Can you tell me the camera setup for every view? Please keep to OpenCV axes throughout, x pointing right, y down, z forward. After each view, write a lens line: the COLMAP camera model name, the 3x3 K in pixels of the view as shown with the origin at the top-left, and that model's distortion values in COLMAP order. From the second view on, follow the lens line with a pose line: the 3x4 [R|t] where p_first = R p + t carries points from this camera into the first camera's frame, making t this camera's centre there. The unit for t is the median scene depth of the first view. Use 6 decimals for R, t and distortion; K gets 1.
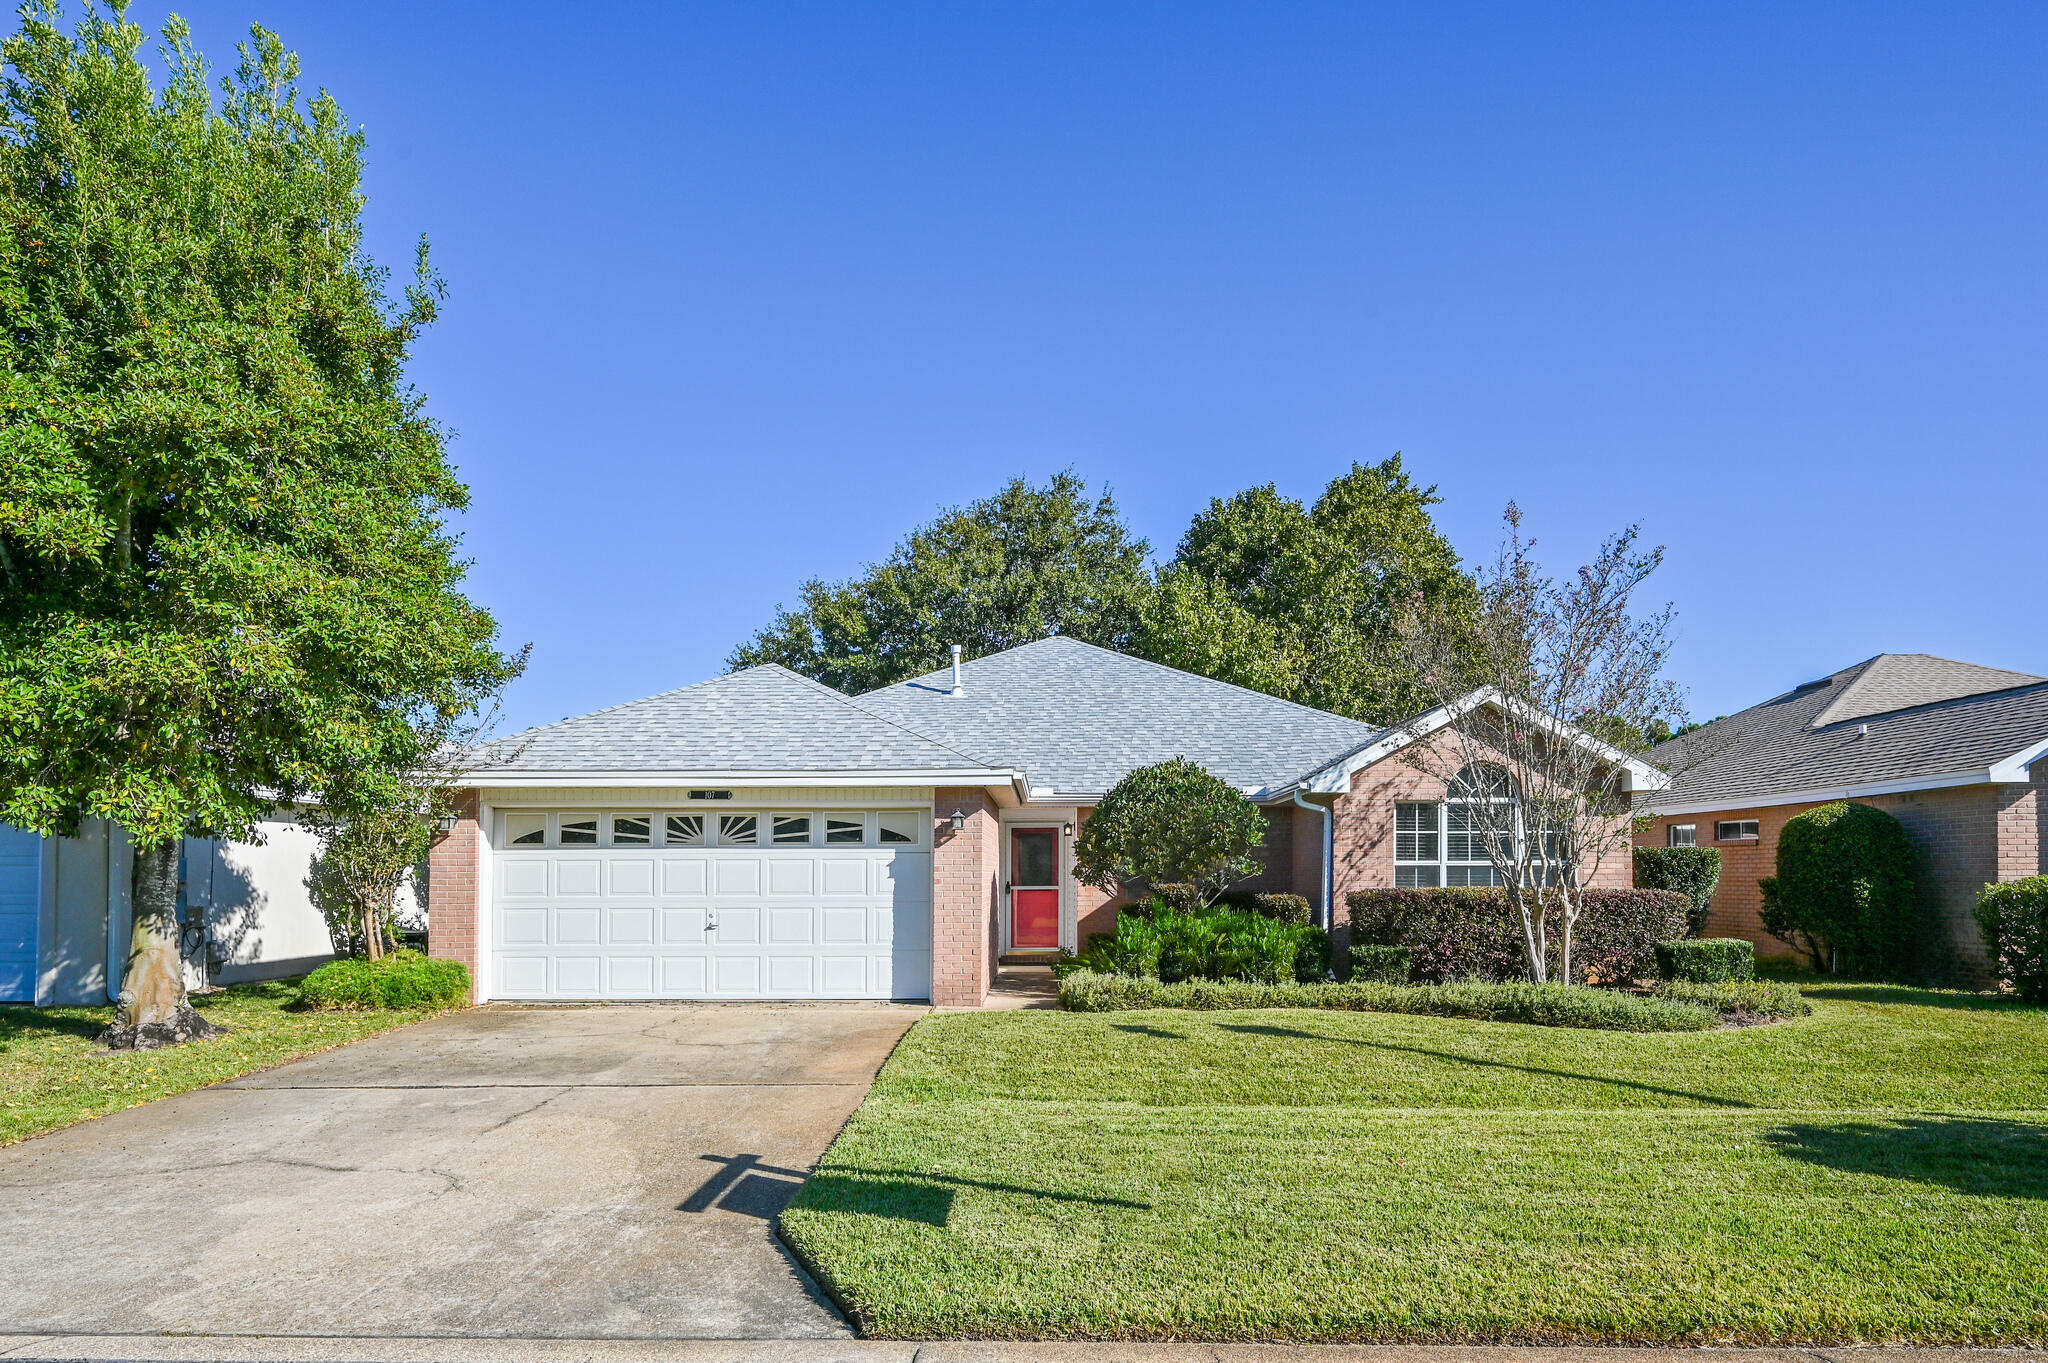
lens RADIAL K [[1158.9, 0, 1024.5], [0, 1158.9, 820.4], [0, 0, 1]] dist [-0.001981, -0.000387]
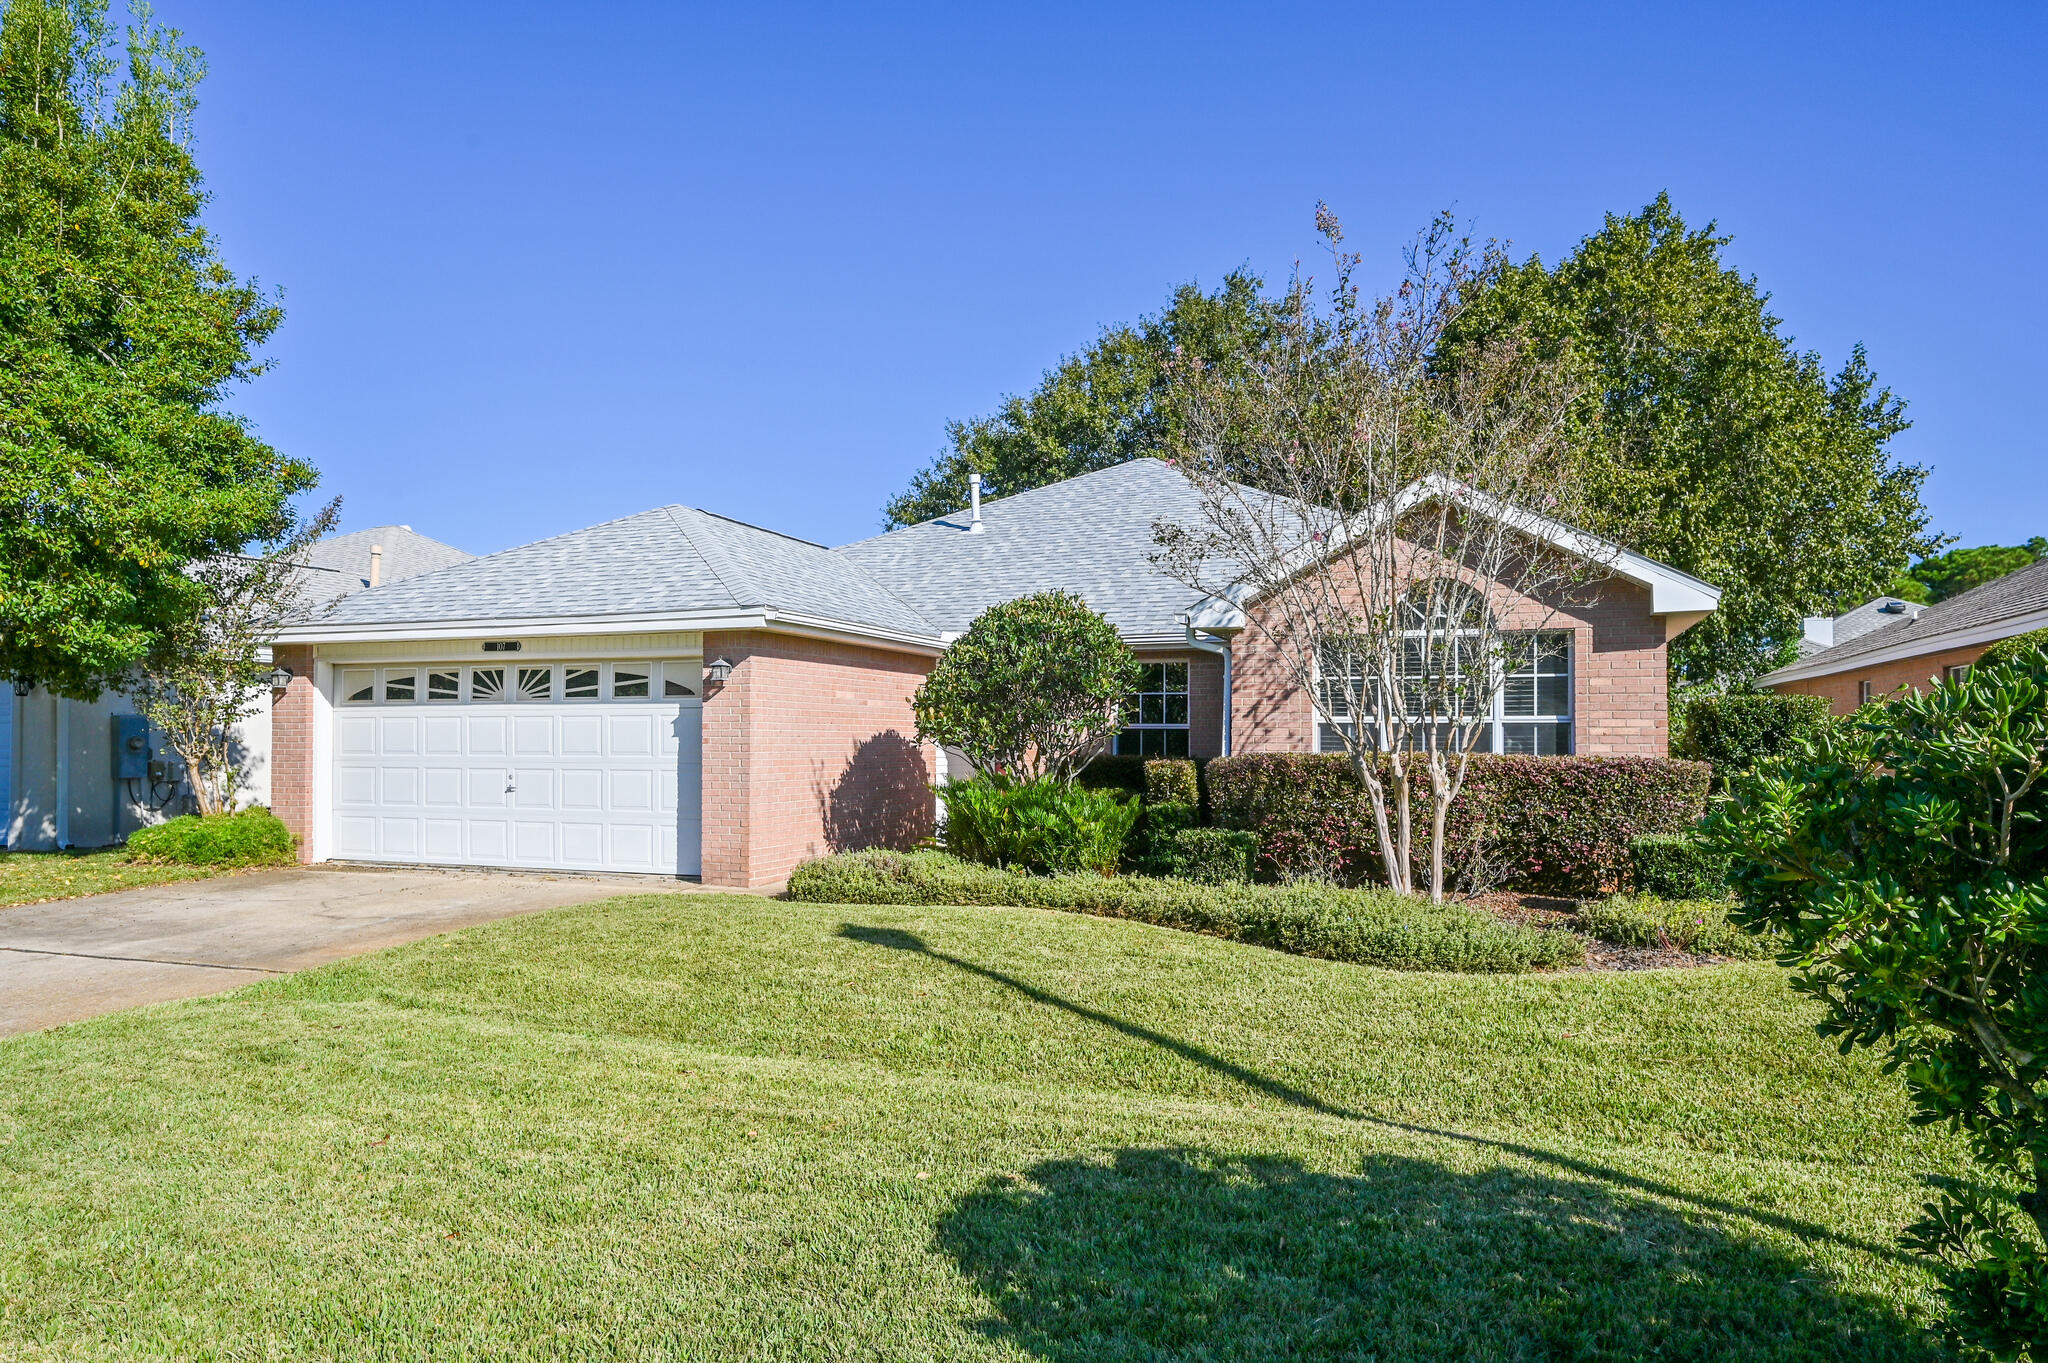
lens RADIAL K [[1229.4, 0, 1024.0], [0, 1229.4, 681.5], [0, 0, 1]] dist [-0.000773, 0.001149]
pose [[0.944298, -0.011870, -0.328879, 0.440282], [0.011649, 0.999929, -0.002641, 0.013308], [0.328887, -0.001337, 0.944368, 0.207123]]
